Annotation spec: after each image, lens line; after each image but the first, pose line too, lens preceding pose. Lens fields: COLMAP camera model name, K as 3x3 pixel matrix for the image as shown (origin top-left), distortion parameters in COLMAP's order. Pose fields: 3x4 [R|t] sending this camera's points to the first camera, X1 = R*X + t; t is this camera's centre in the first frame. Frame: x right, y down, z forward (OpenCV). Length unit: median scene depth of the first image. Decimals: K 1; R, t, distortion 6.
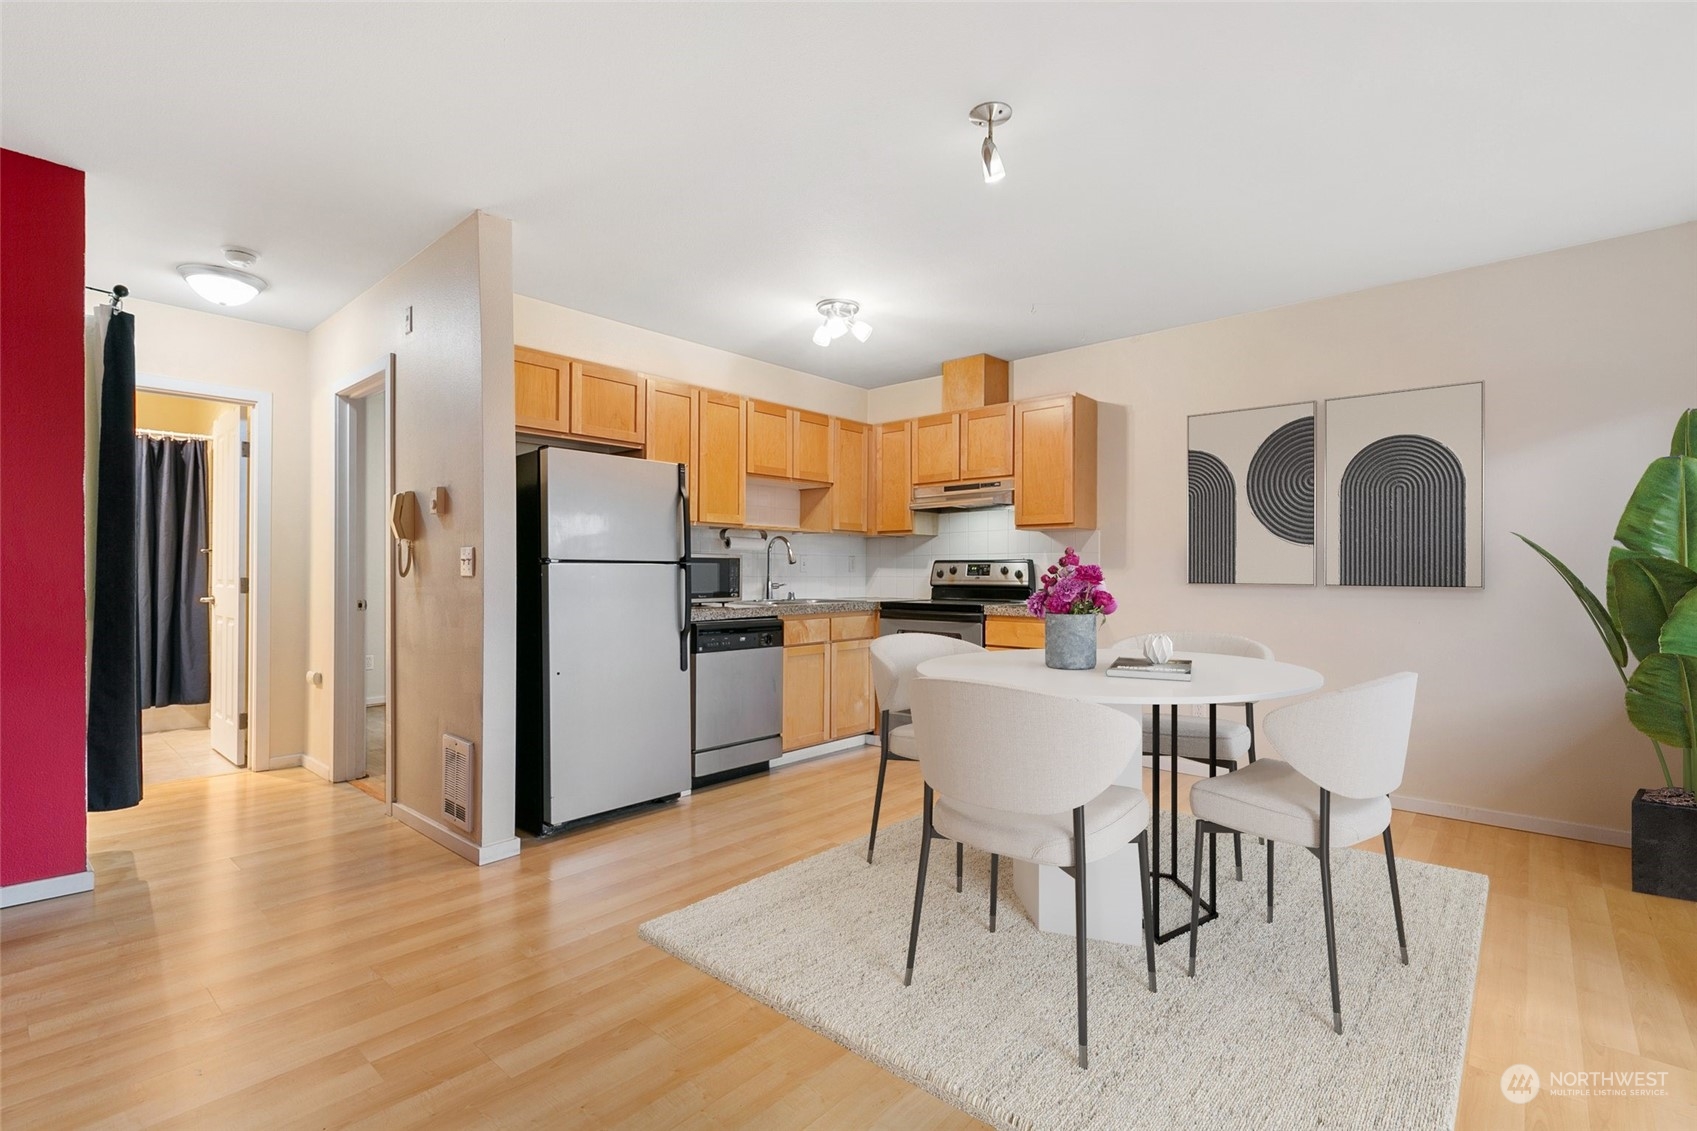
lens RADIAL K [[779.0, 0, 839.5], [0, 779.0, 568.6], [0, 0, 1]] dist [0.004248, 0.000331]
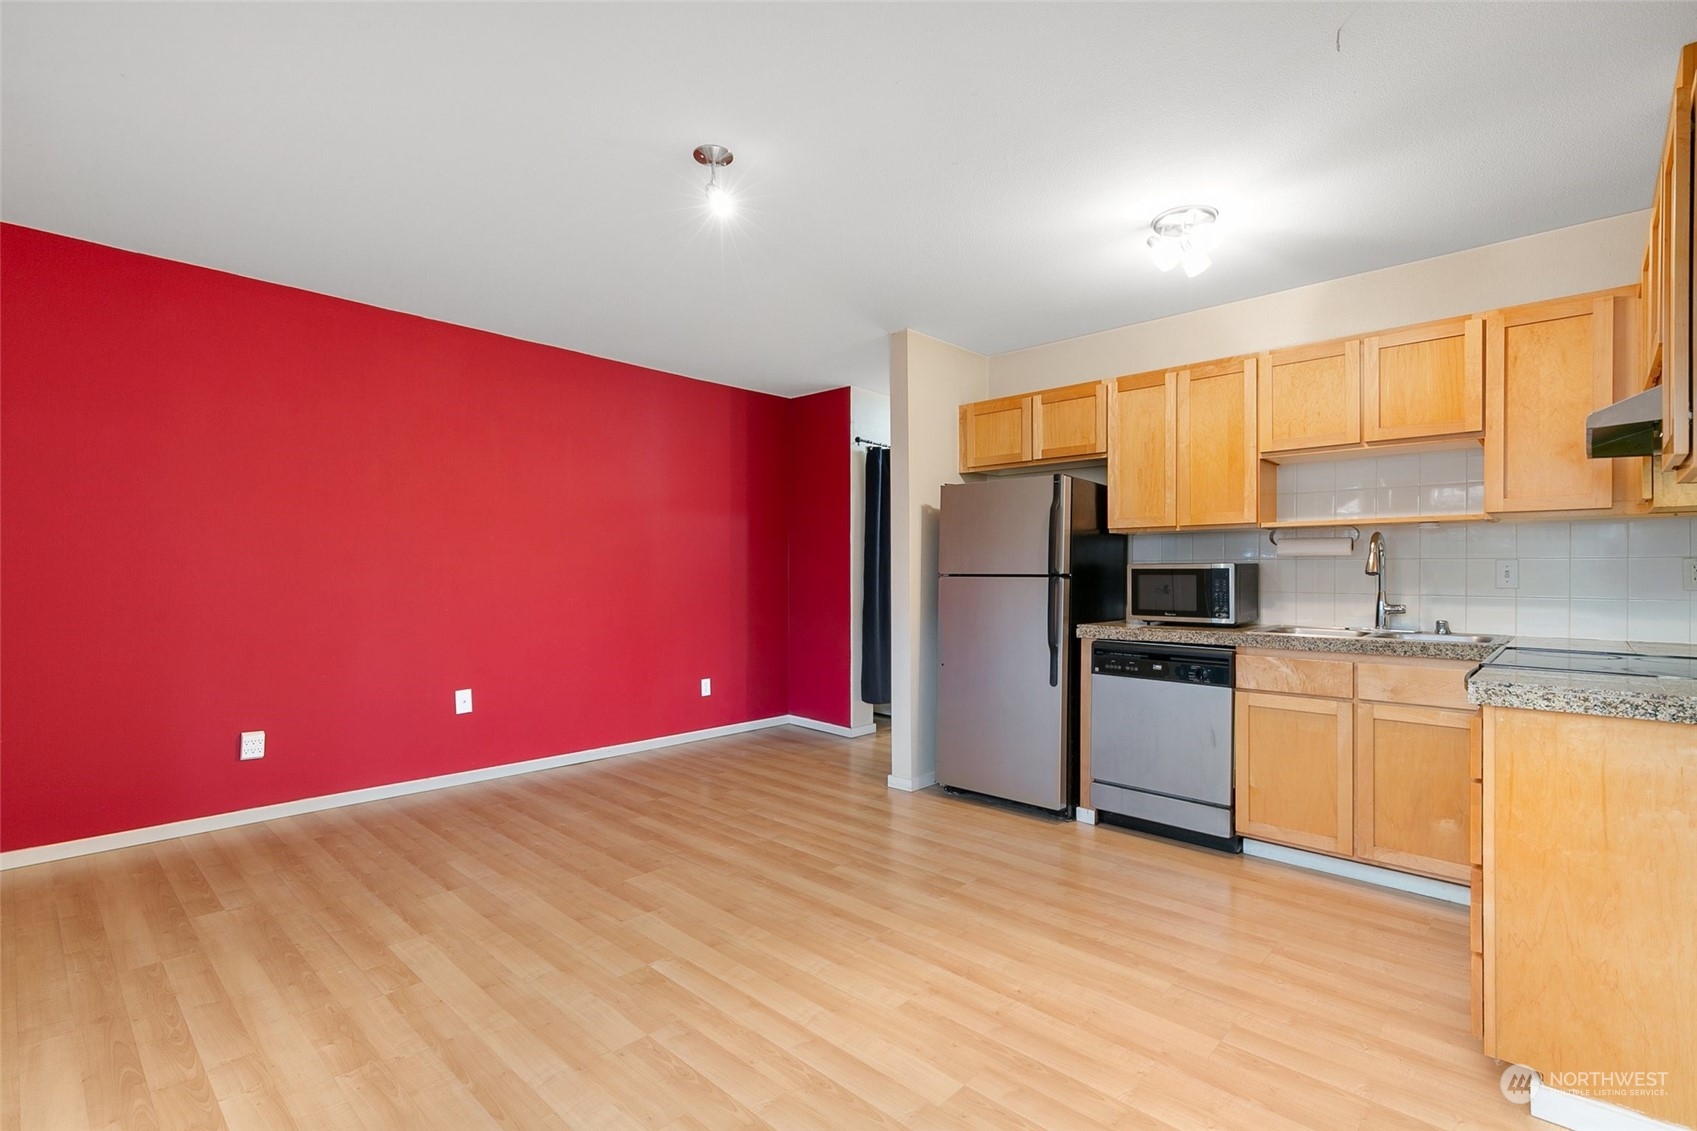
lens RADIAL K [[779.0, 0, 839.5], [0, 779.0, 568.6], [0, 0, 1]] dist [0.004248, 0.000331]
pose [[-0.028247, -0.010782, -0.999543, 0.605492], [-0.000629, 0.999942, -0.010769, -0.004252], [0.999601, 0.000324, -0.028253, 0.584641]]
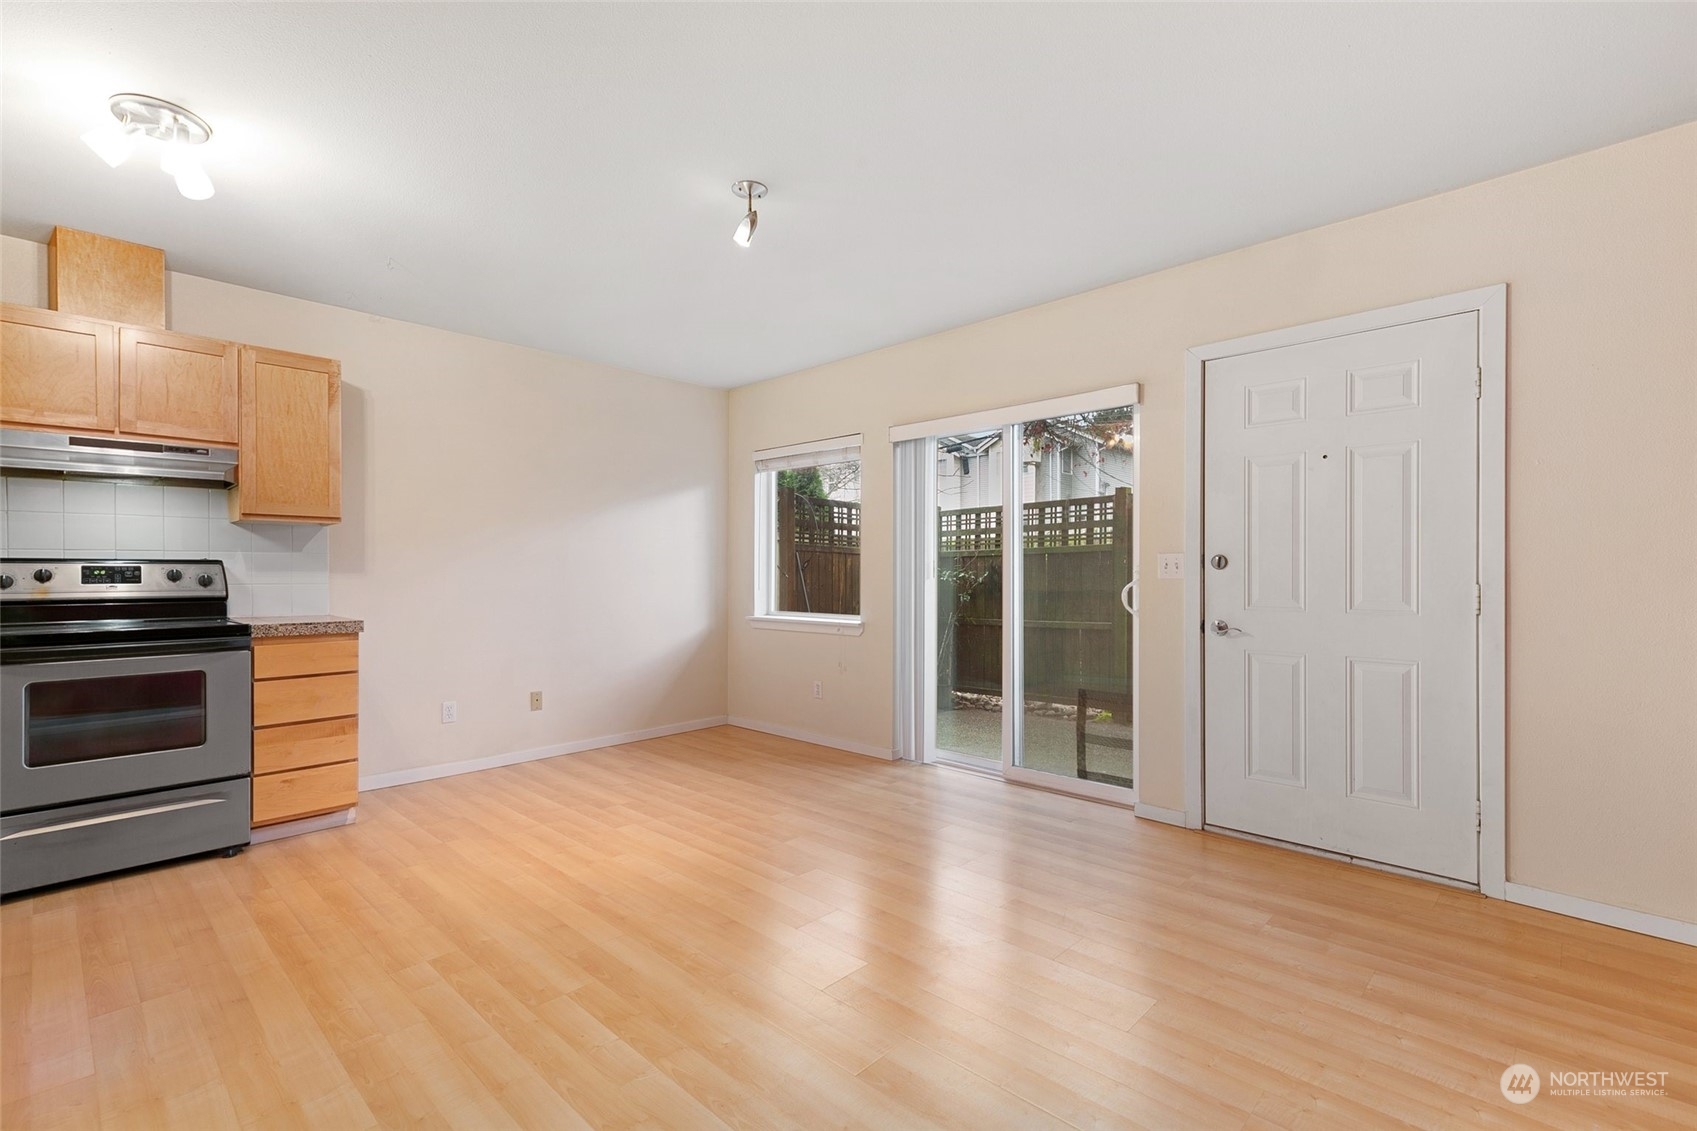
lens RADIAL K [[760.9, 0, 847.2], [0, 760.9, 575.0], [0, 0, 1]] dist [0.013383, 0.000191]
pose [[0.029513, -0.005200, 0.999551, -0.462355], [-0.002815, 0.999982, 0.005285, -0.003376], [-0.999560, -0.002969, 0.029498, 0.399000]]
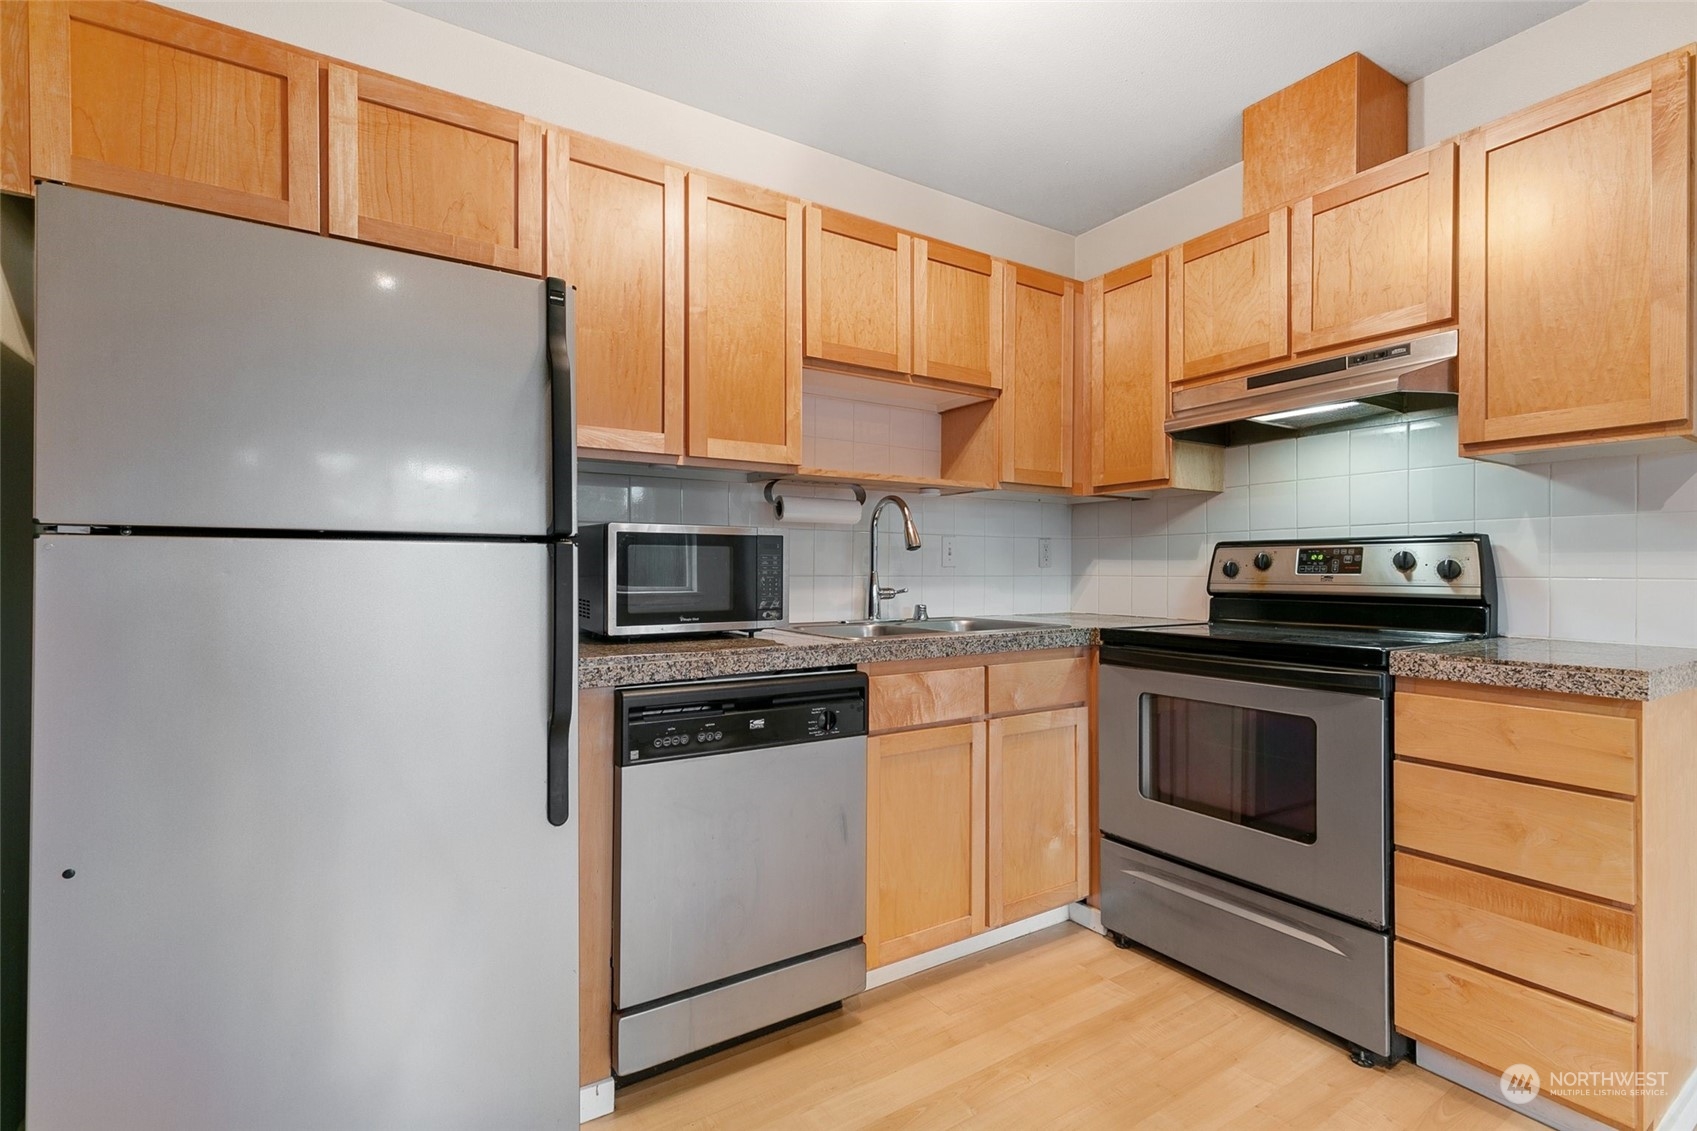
lens RADIAL K [[769.4, 0, 837.7], [0, 769.4, 568.7], [0, 0, 1]] dist [0.003312, 0.000070]
pose [[0.963426, -0.002743, -0.267961, 0.024669], [0.003014, 0.999995, 0.000597, 0.005591], [0.267958, -0.001383, 0.963430, 0.521011]]
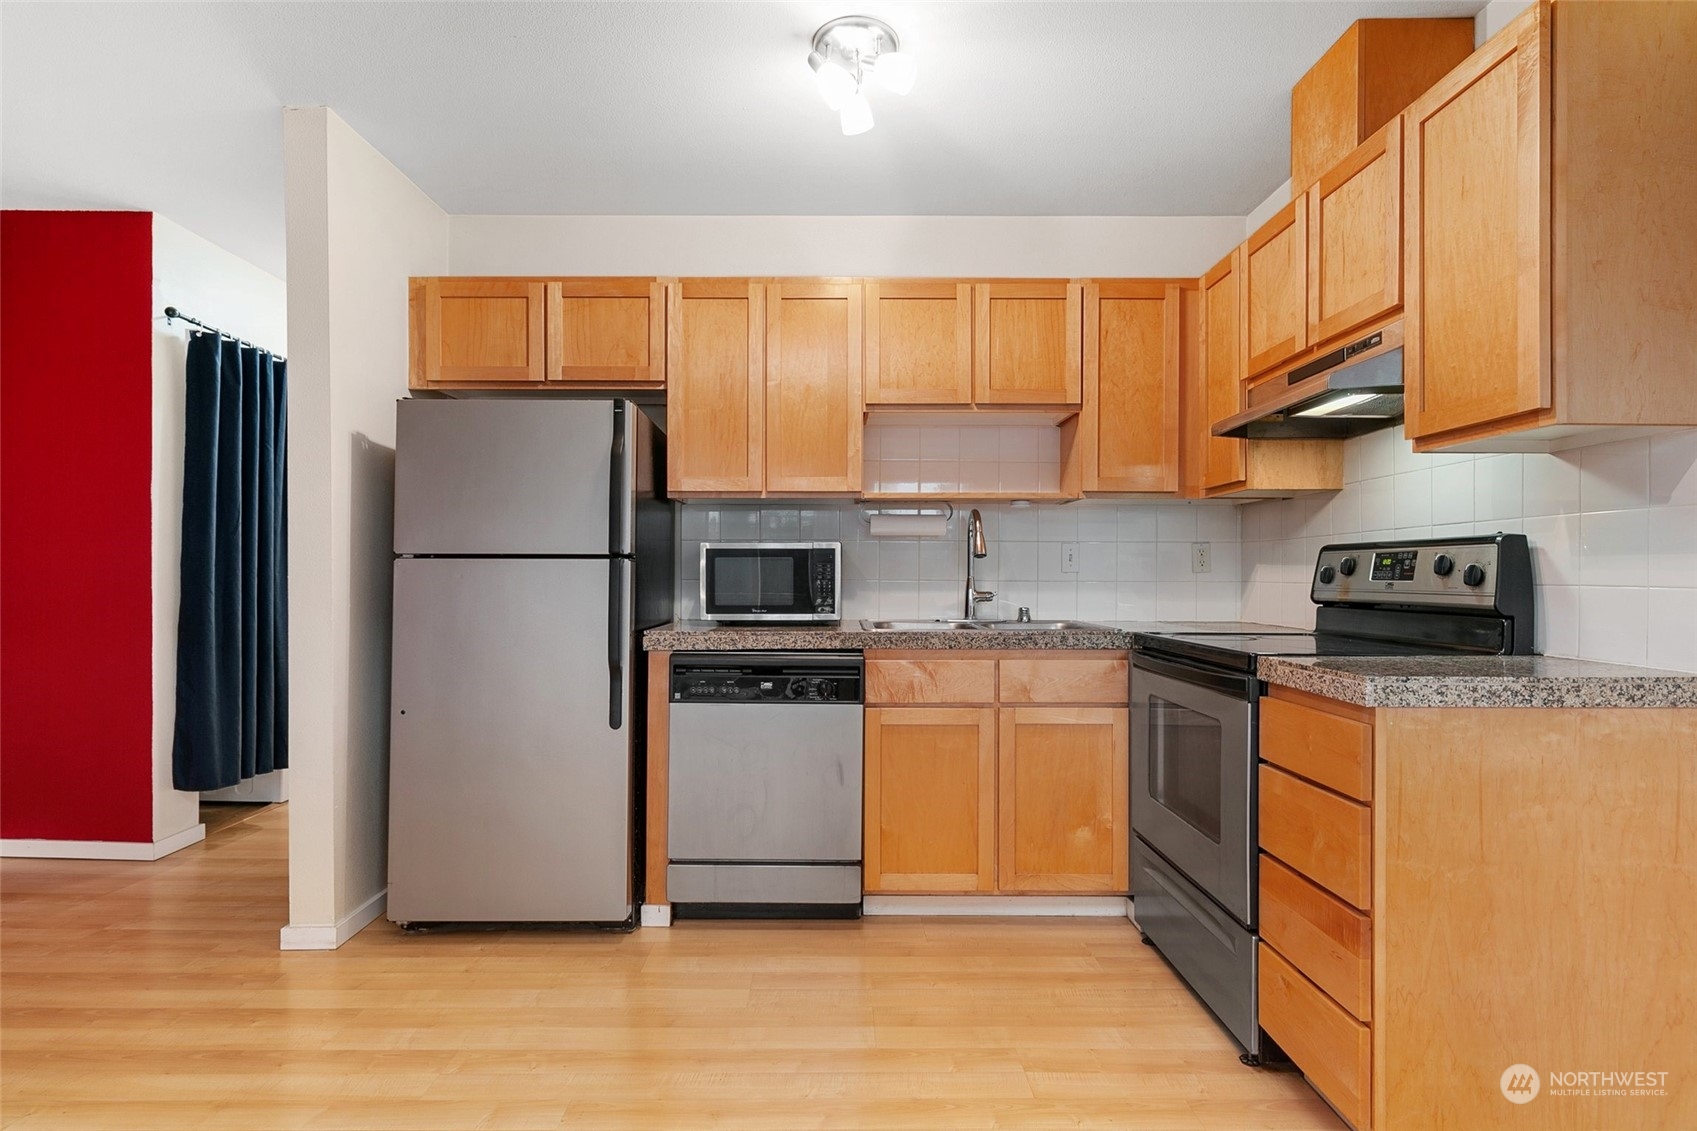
lens RADIAL K [[859.5, 0, 839.4], [0, 859.5, 568.5], [0, 0, 1]] dist [-0.000668, 0.000129]
pose [[0.670197, -0.006836, -0.742152, 0.335259], [0.002559, 0.999973, -0.006900, 0.005868], [0.742179, 0.002725, 0.670196, 0.516061]]
